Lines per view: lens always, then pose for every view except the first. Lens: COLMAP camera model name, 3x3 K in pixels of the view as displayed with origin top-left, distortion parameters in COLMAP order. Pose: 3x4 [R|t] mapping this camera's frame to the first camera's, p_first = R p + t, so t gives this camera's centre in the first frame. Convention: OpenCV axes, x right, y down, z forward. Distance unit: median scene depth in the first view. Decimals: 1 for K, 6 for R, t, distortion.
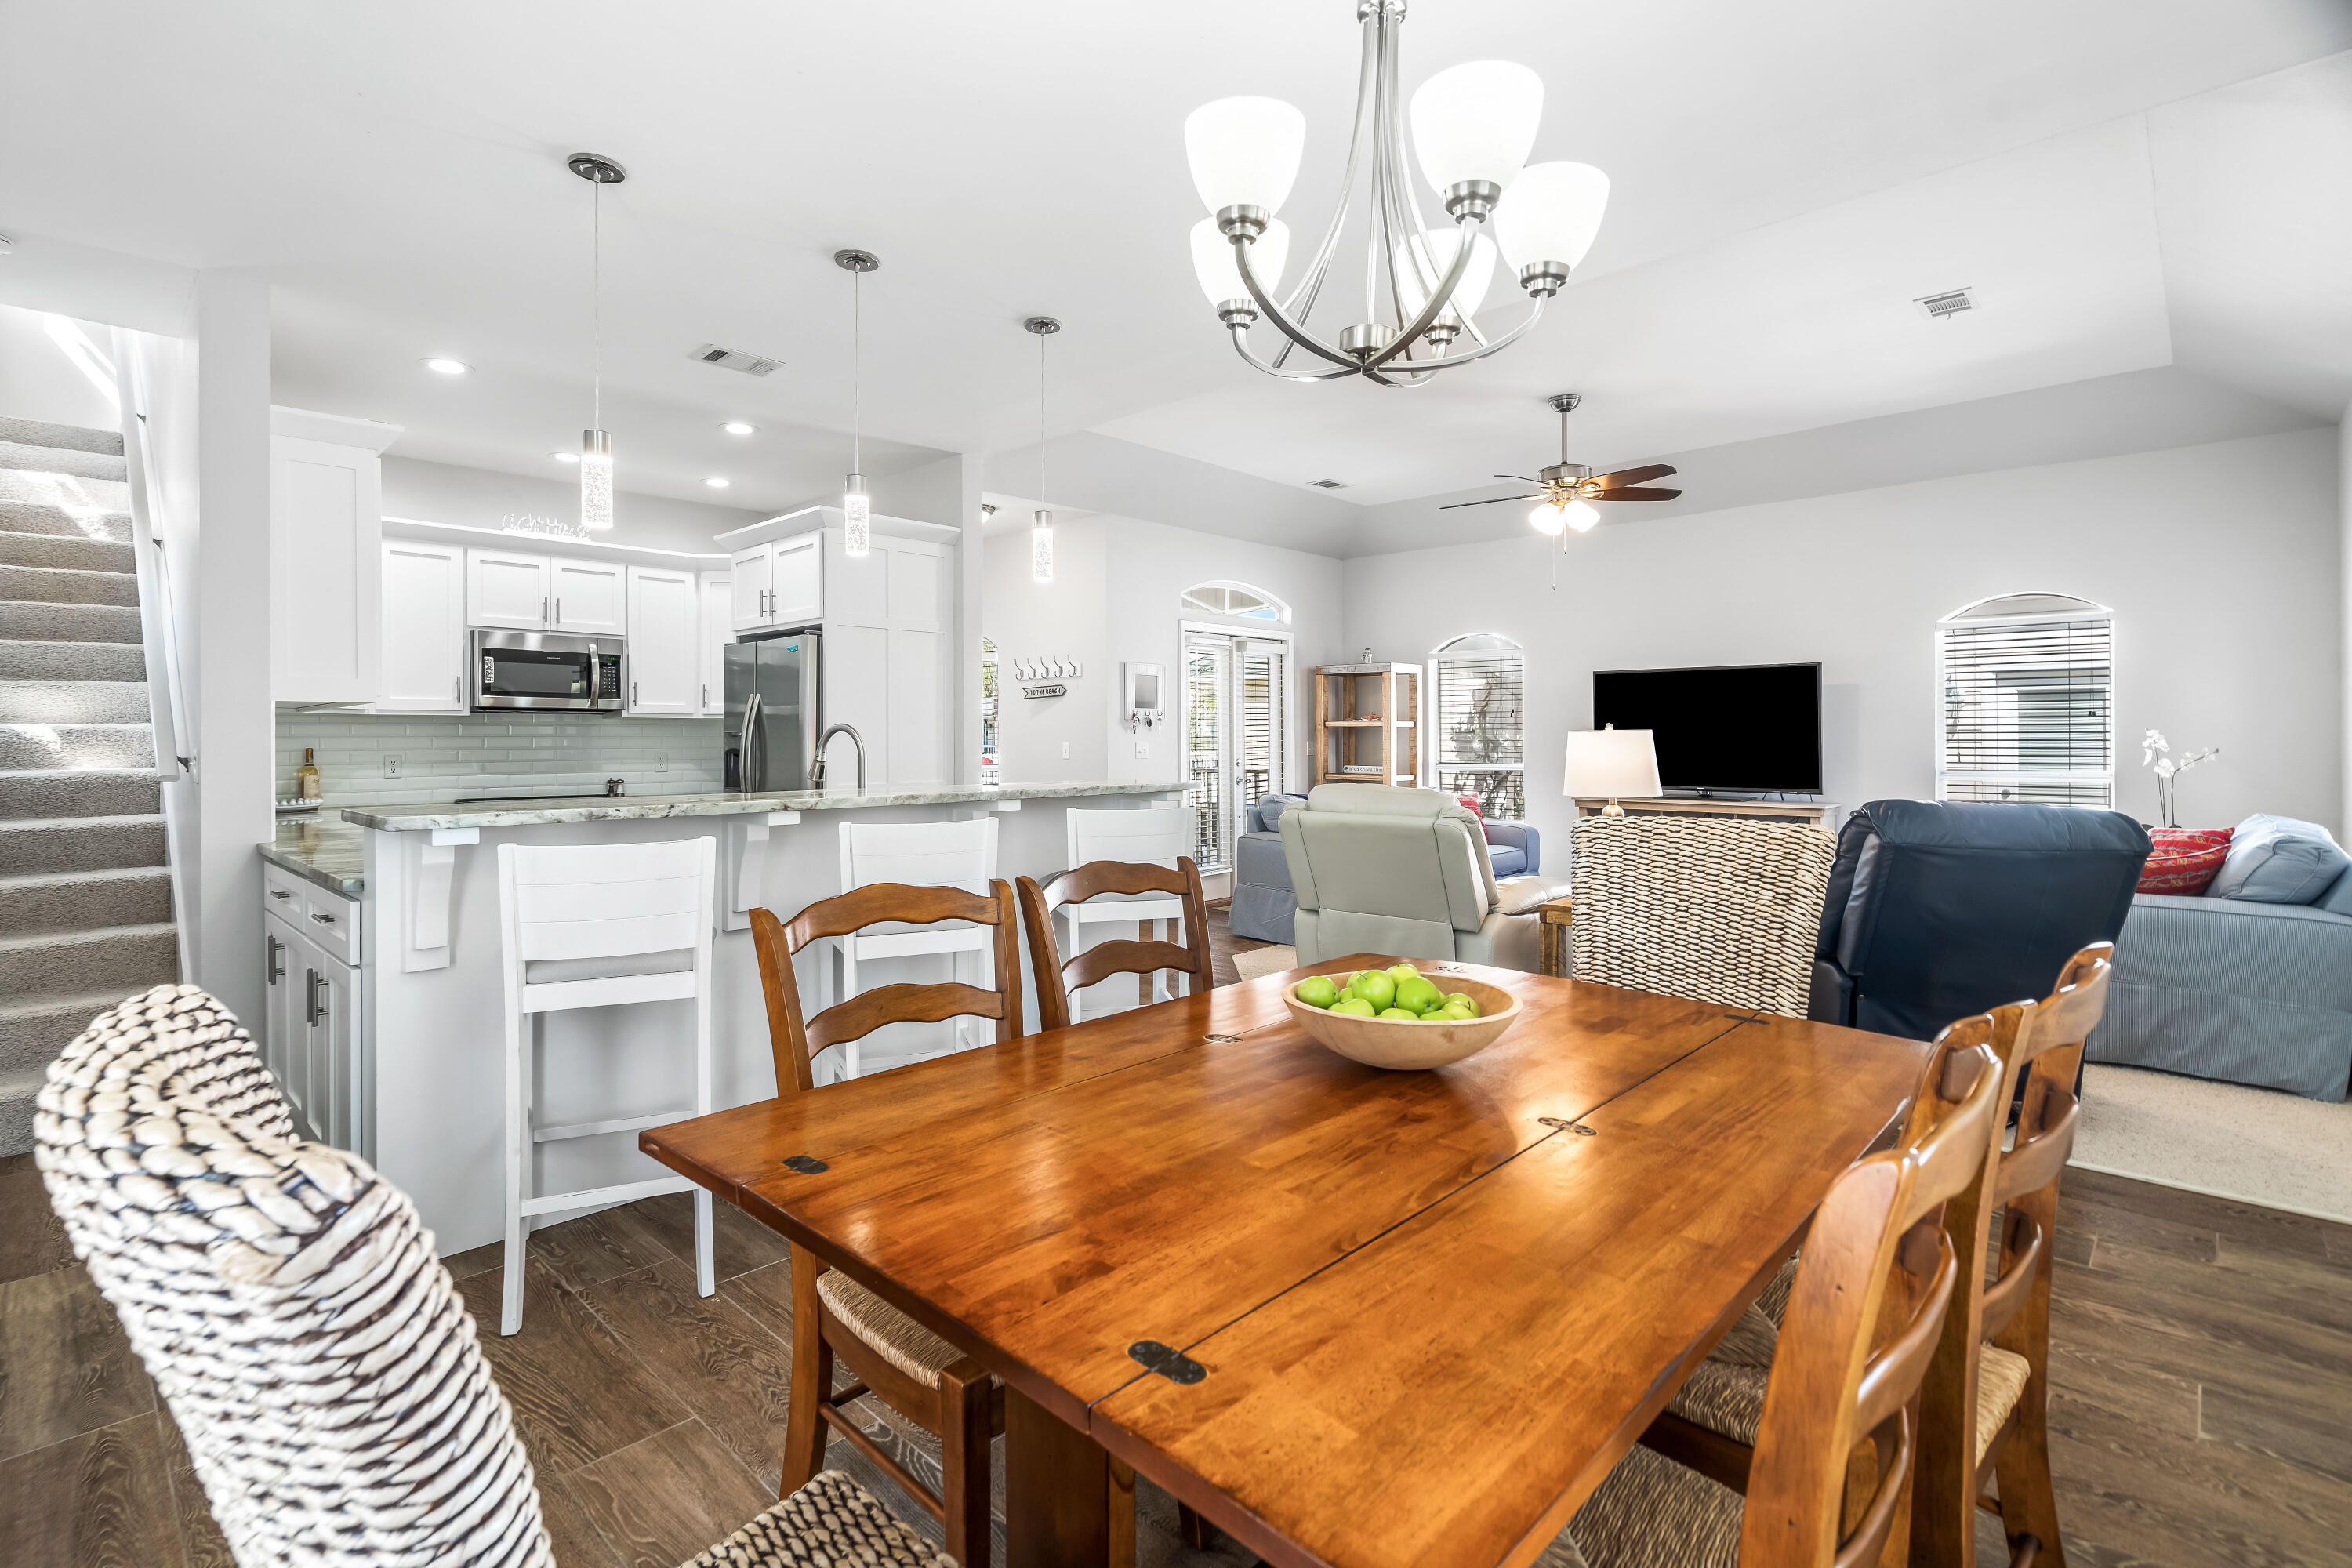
lens RADIAL K [[1096.1, 0, 1163.1], [0, 1096.1, 746.2], [0, 0, 1]] dist [0.002278, -0.000617]
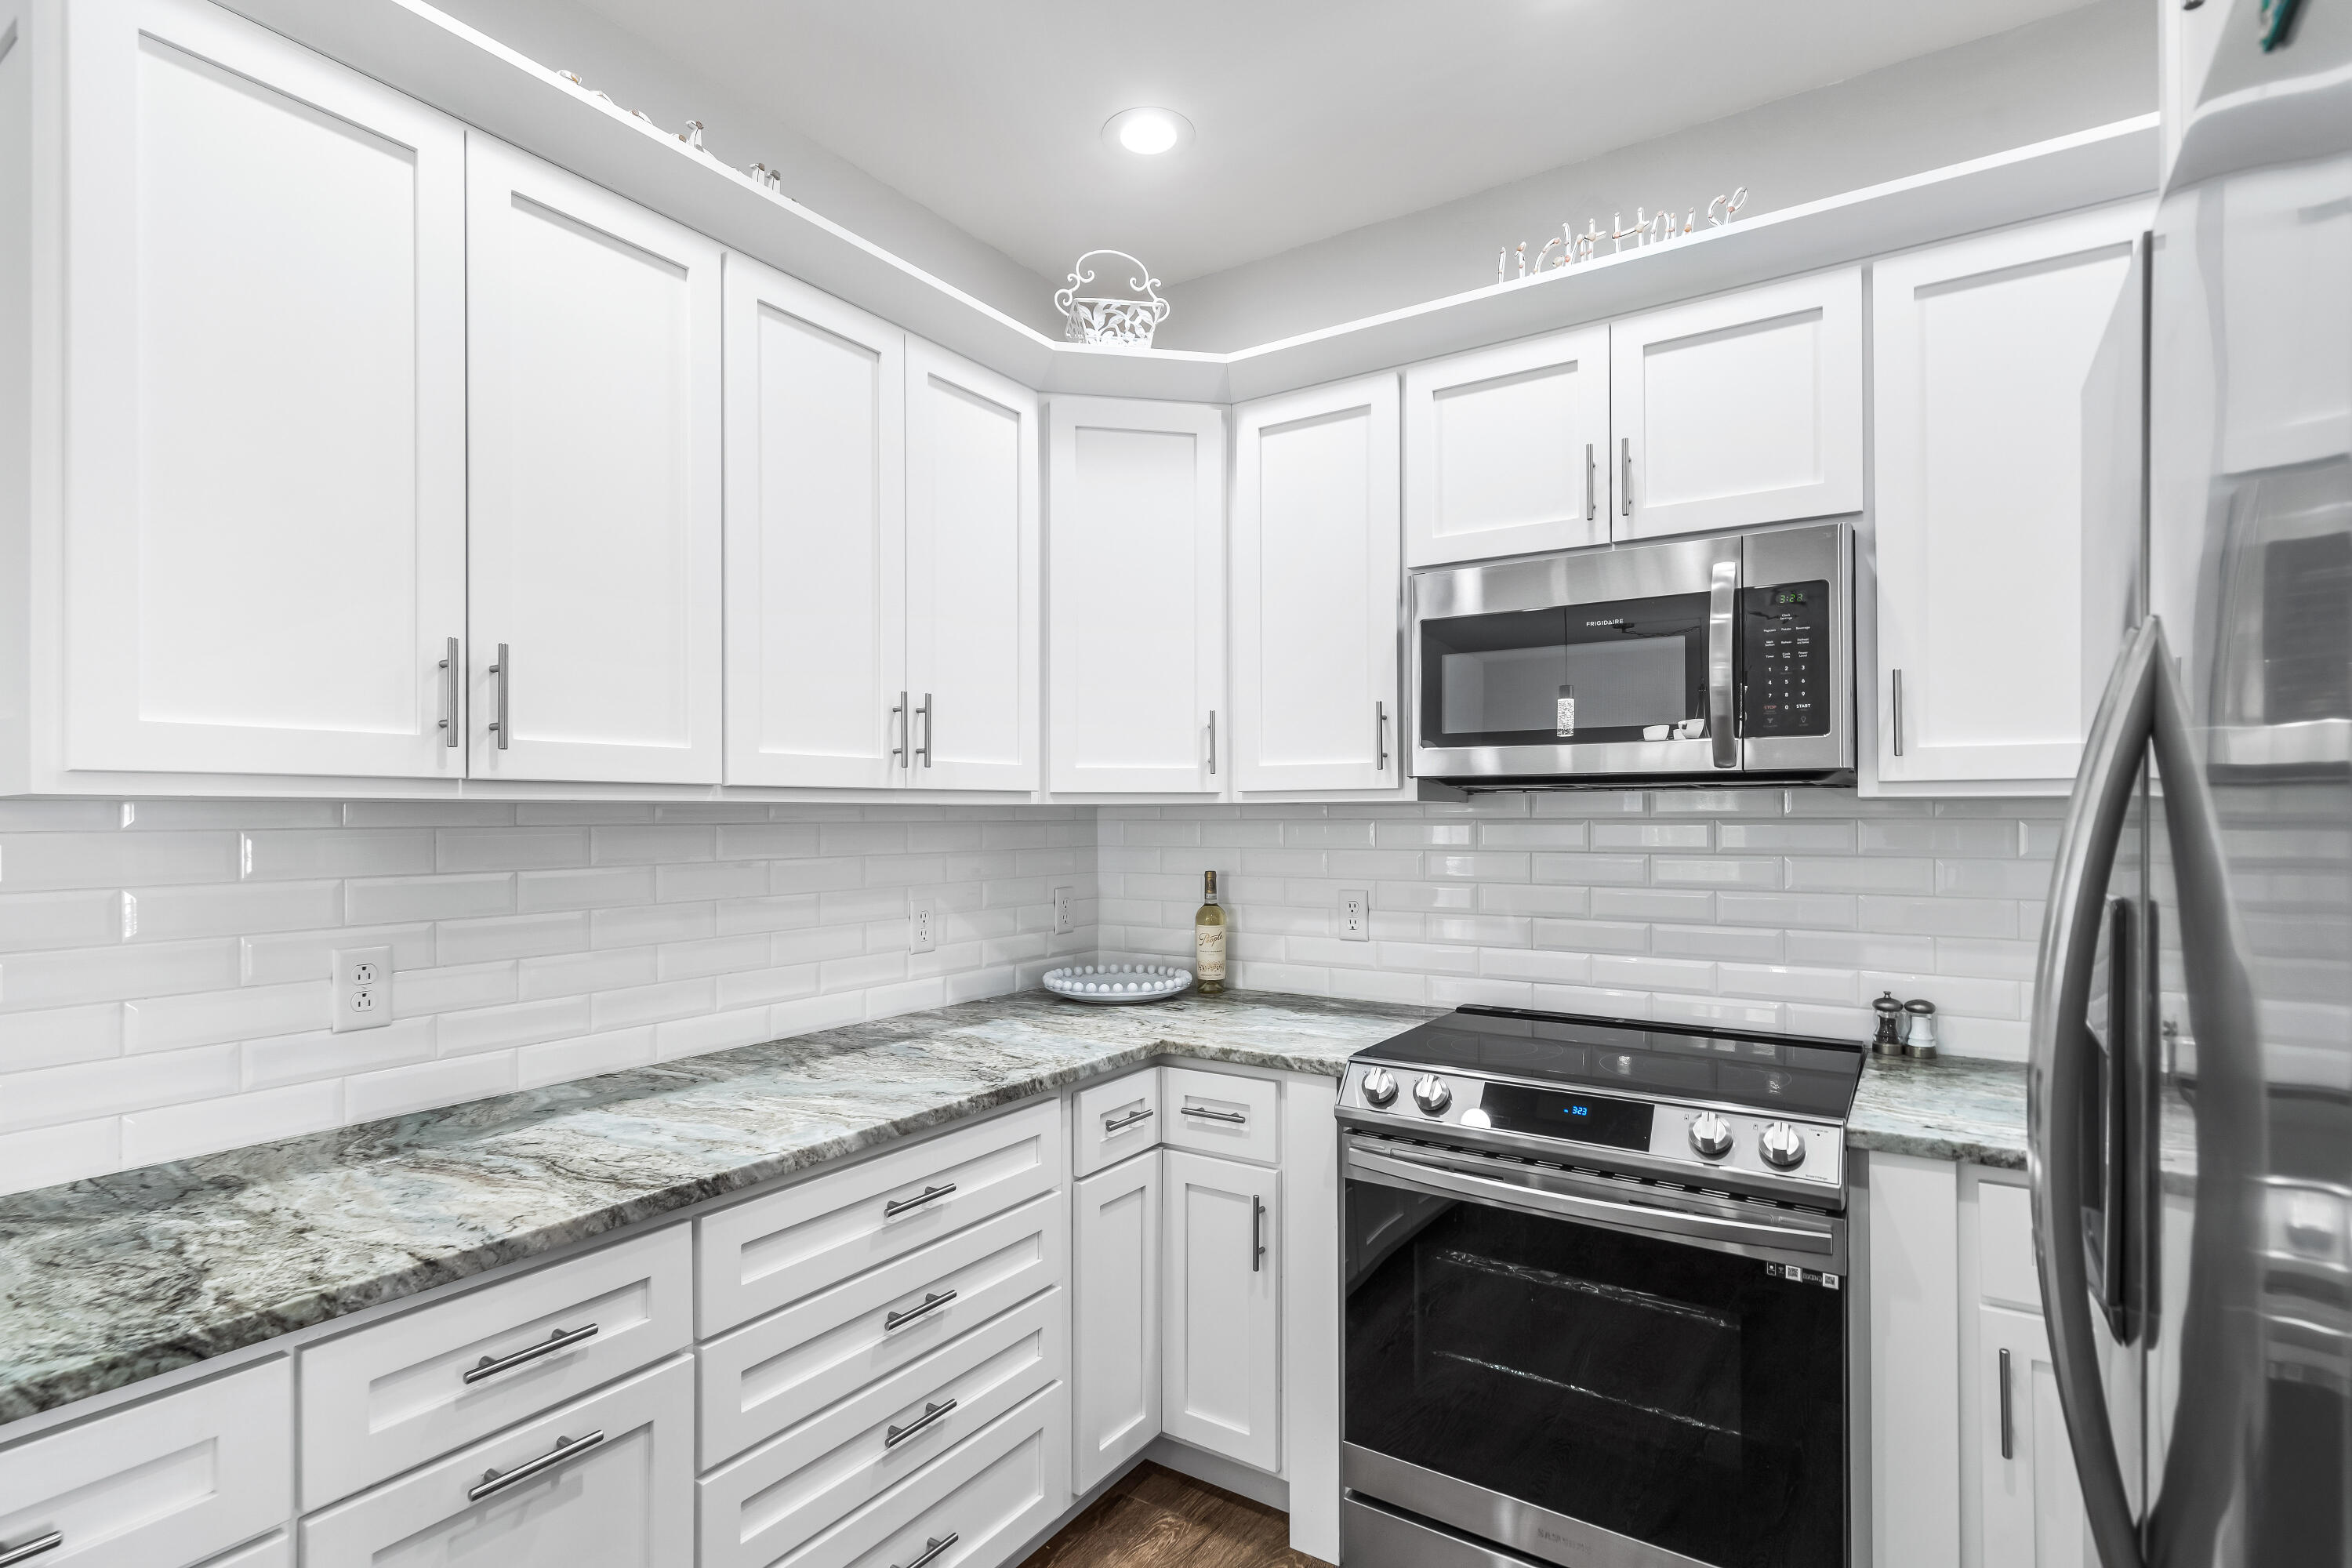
lens RADIAL K [[1200.8, 0, 1162.2], [0, 1200.8, 797.3], [0, 0, 1]] dist [0.006392, 0.000208]
pose [[0.158768, -0.006165, -0.987297, -0.213933], [0.003562, 0.999978, -0.005671, -0.025615], [0.987310, -0.002616, 0.158786, 0.788754]]
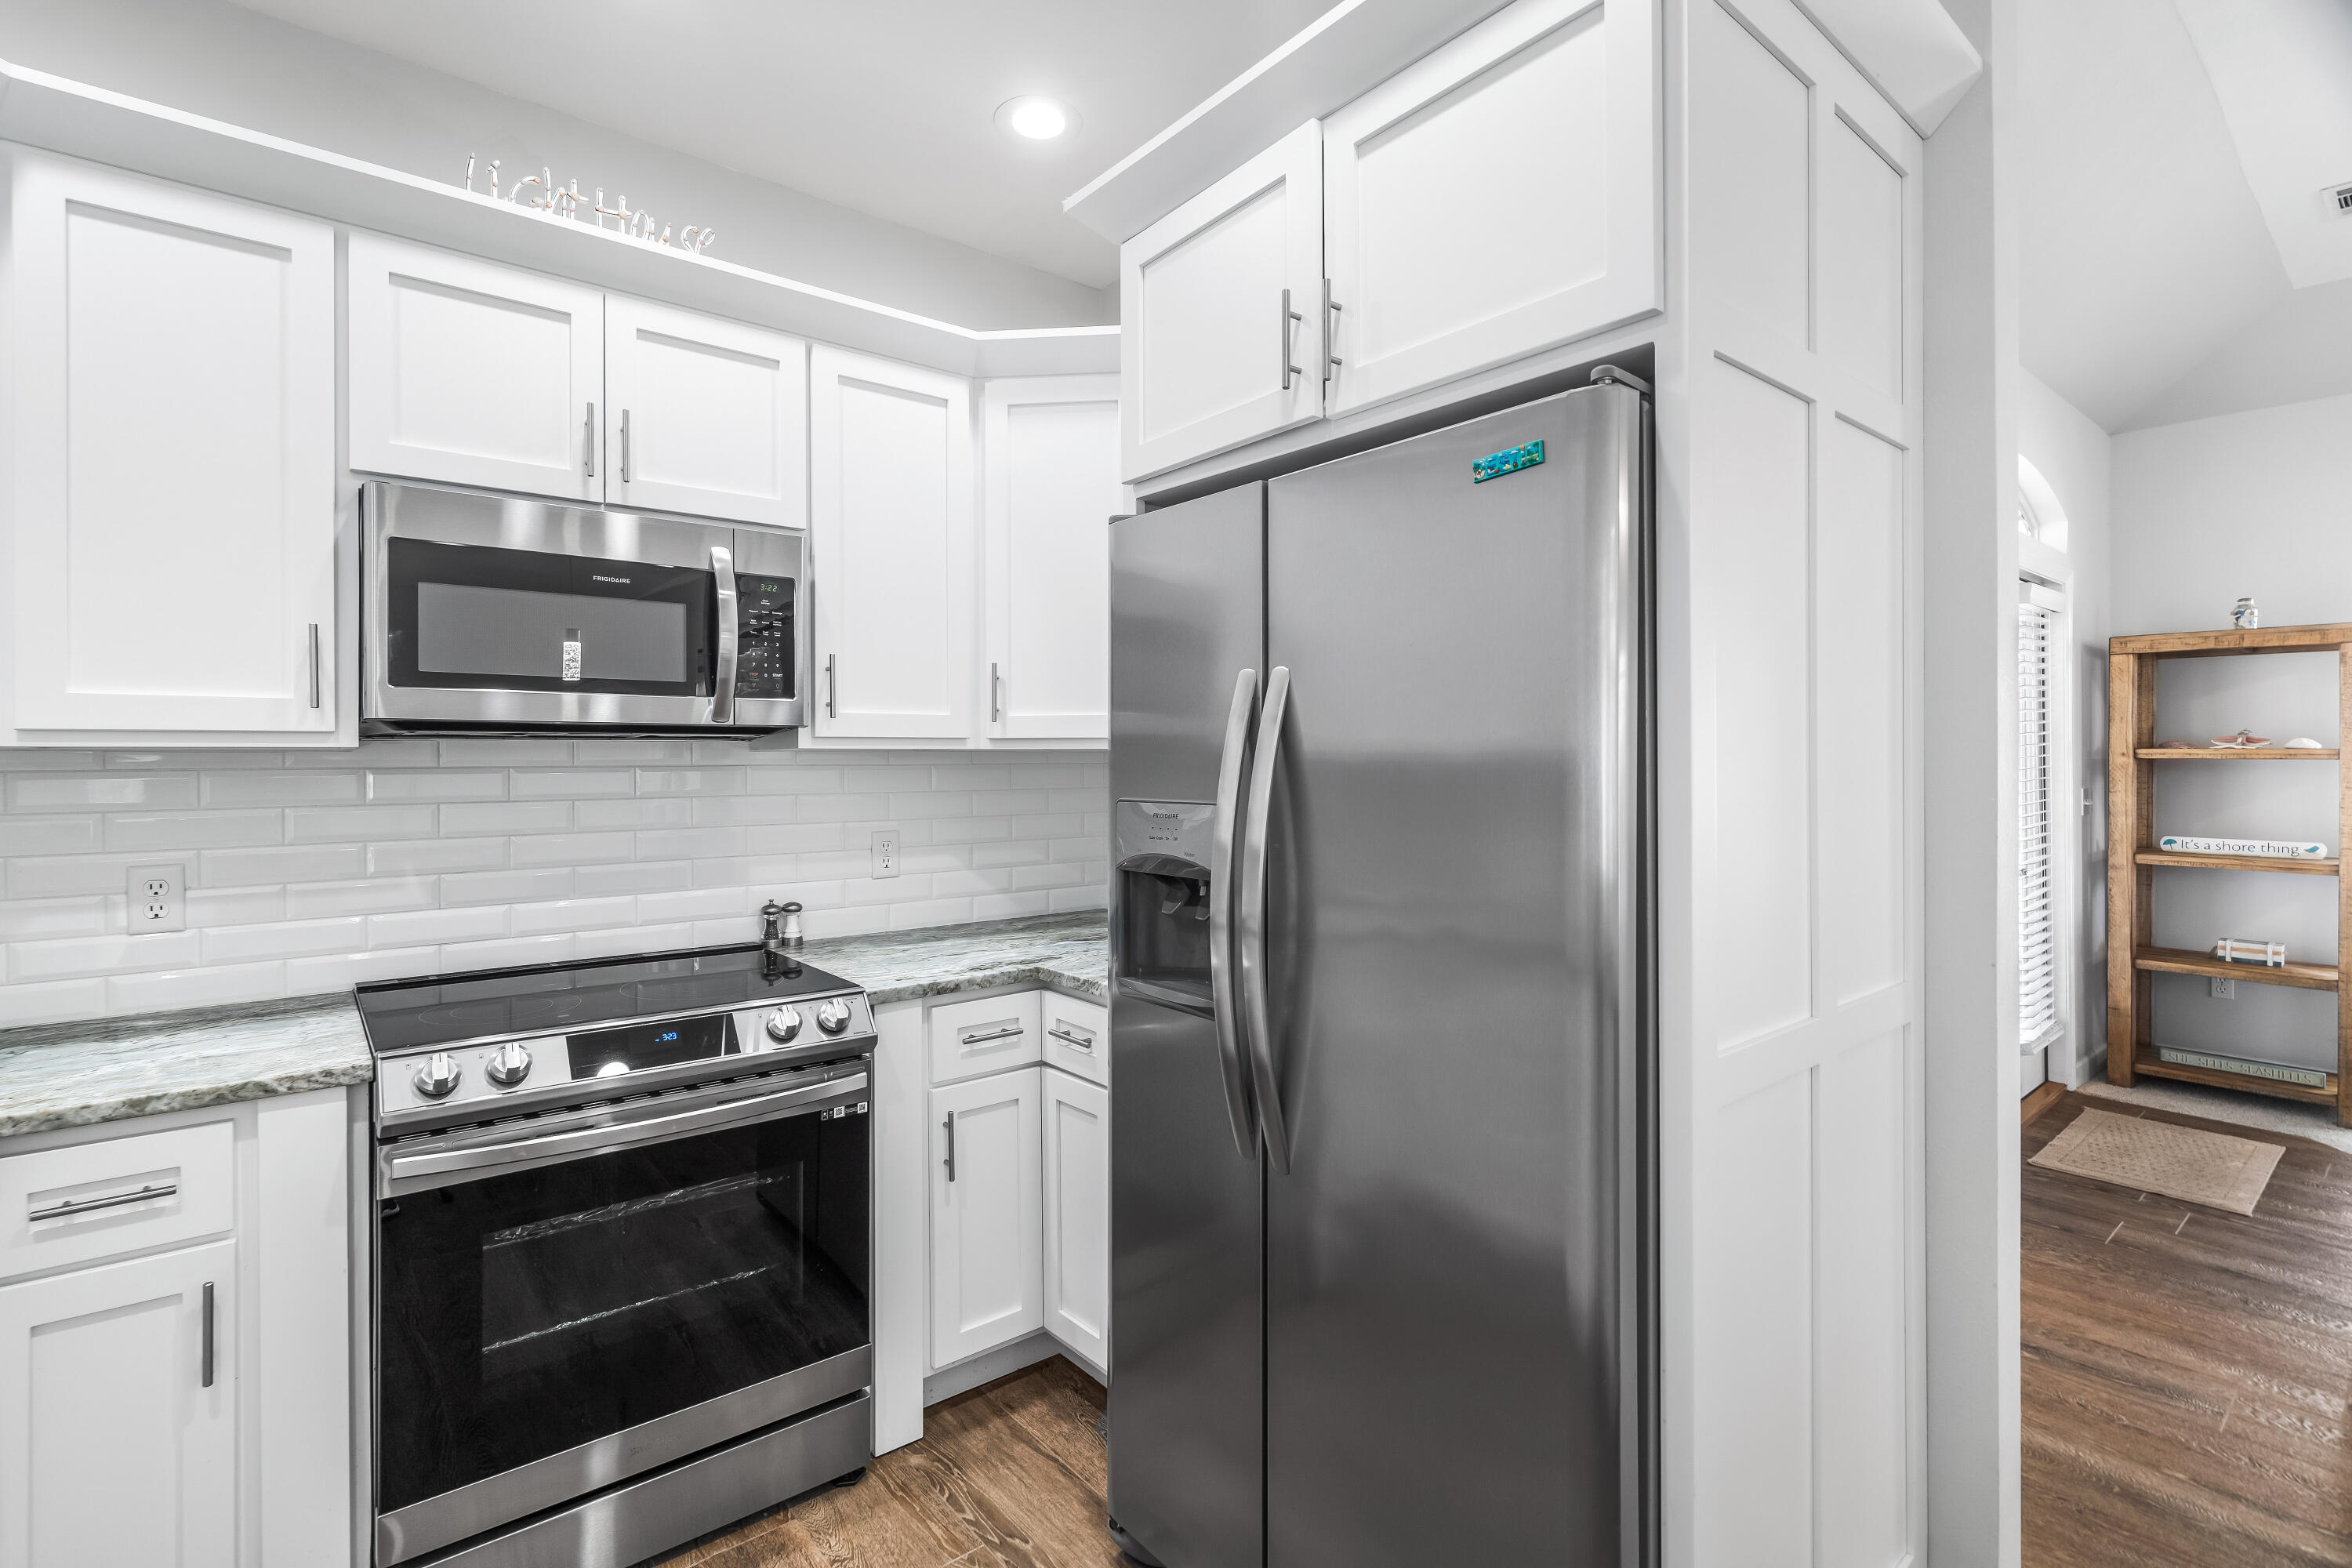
lens RADIAL K [[1096.1, 0, 1165.9], [0, 1096.1, 766.0], [0, 0, 1]] dist [0.002278, -0.000617]
pose [[0.992644, 0.000372, -0.121073, -0.330814], [0.000131, 0.999991, 0.004147, -0.022301], [0.121074, -0.004132, 0.992635, 0.658348]]
